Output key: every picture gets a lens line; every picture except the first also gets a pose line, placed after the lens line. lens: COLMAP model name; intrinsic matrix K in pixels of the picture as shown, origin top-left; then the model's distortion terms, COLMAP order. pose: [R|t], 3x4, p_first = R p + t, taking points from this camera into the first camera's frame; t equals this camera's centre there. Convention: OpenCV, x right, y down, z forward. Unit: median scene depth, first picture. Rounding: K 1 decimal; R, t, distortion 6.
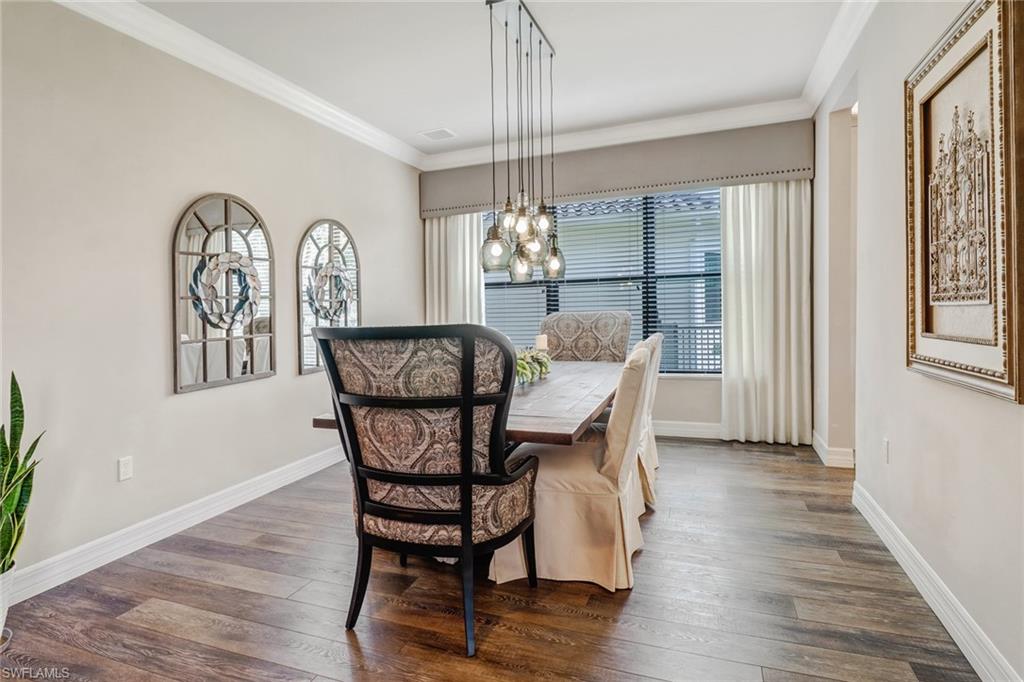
lens RADIAL K [[552.1, 0, 477.6], [0, 552.1, 320.0], [0, 0, 1]] dist [-0.001097, -0.004855]
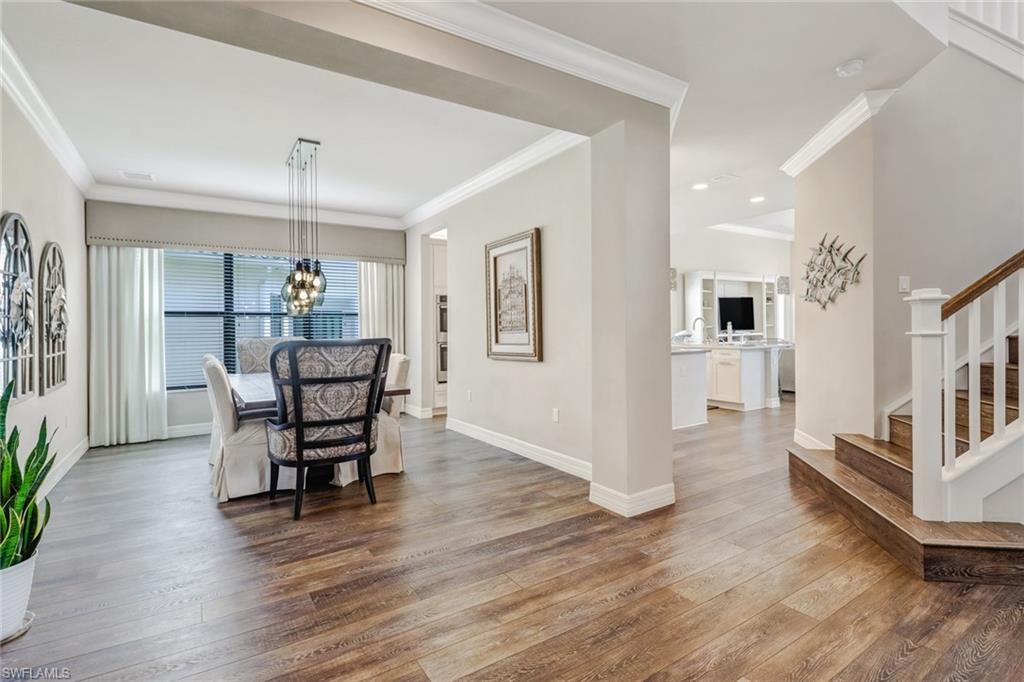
lens RADIAL K [[486.6, 0, 504.2], [0, 486.6, 340.4], [0, 0, 1]] dist [-0.000914, 0.000115]
pose [[0.565575, 0.003678, 0.824688, -1.109170], [0.013725, 0.999810, -0.013872, 0.042076], [-0.824582, 0.019164, 0.565417, -0.369879]]
